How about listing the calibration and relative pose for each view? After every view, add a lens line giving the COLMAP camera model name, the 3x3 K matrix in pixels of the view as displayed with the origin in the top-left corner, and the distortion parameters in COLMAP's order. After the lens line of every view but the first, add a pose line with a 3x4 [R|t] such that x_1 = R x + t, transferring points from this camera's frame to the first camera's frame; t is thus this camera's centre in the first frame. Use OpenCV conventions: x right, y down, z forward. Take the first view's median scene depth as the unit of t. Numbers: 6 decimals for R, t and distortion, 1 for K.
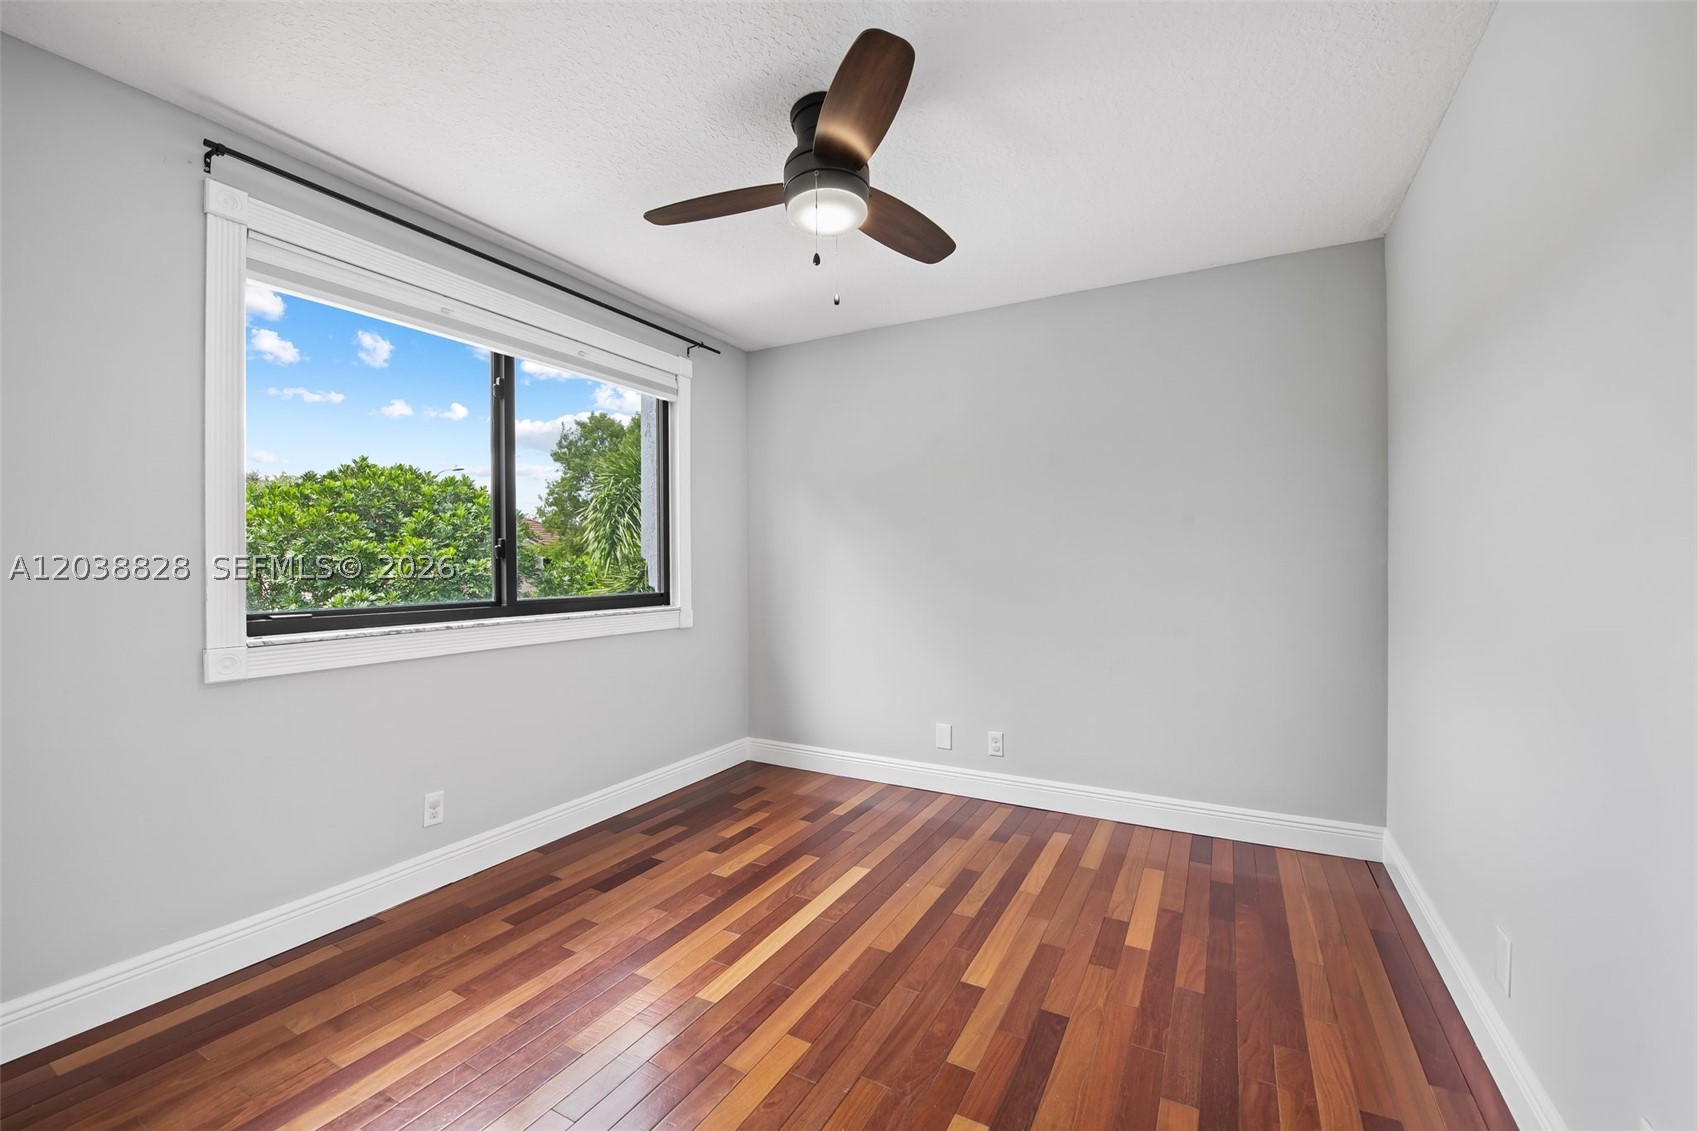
lens RADIAL K [[679.6, 0, 850.0], [0, 679.6, 573.3], [0, 0, 1]] dist [-0.002887, 0.000328]
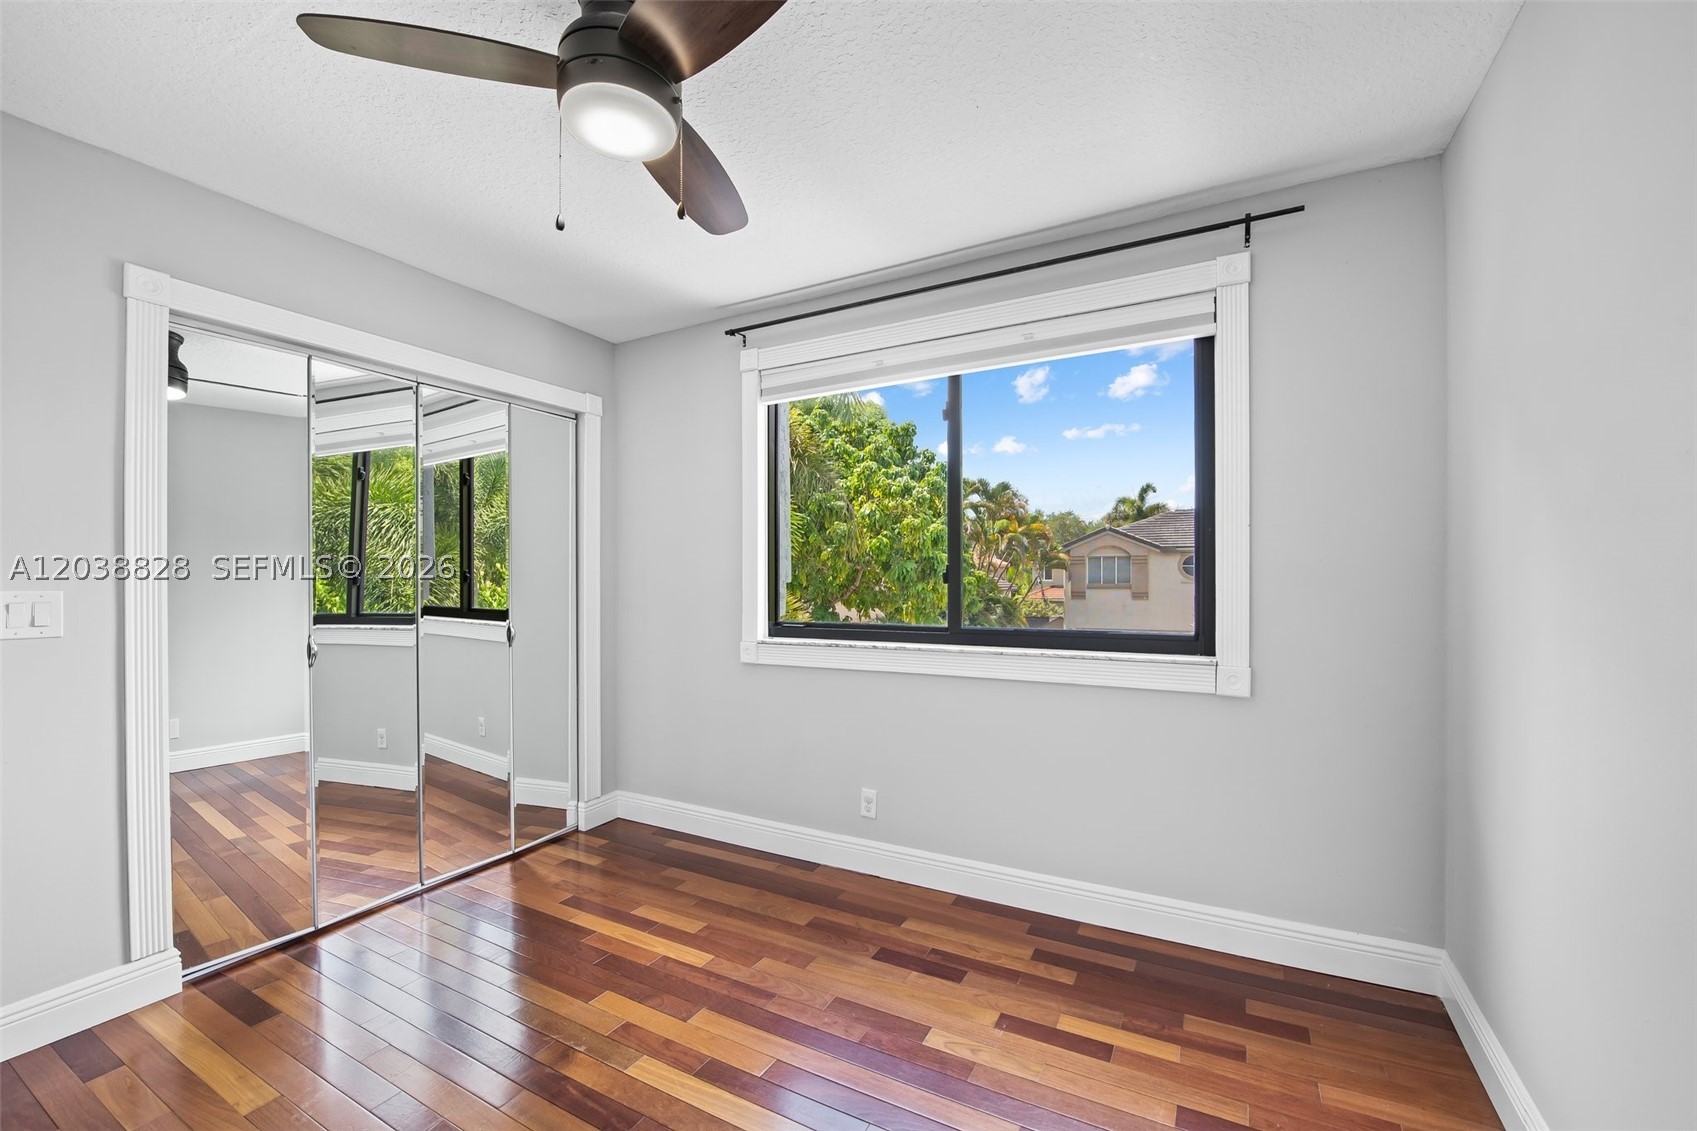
lens RADIAL K [[679.6, 0, 847.1], [0, 679.6, 589.4], [0, 0, 1]] dist [-0.002887, 0.000328]
pose [[0.021356, 0.010102, -0.999721, 0.504214], [-0.014961, 0.999840, 0.009783, -0.023187], [0.999660, 0.014747, 0.021503, 0.895572]]
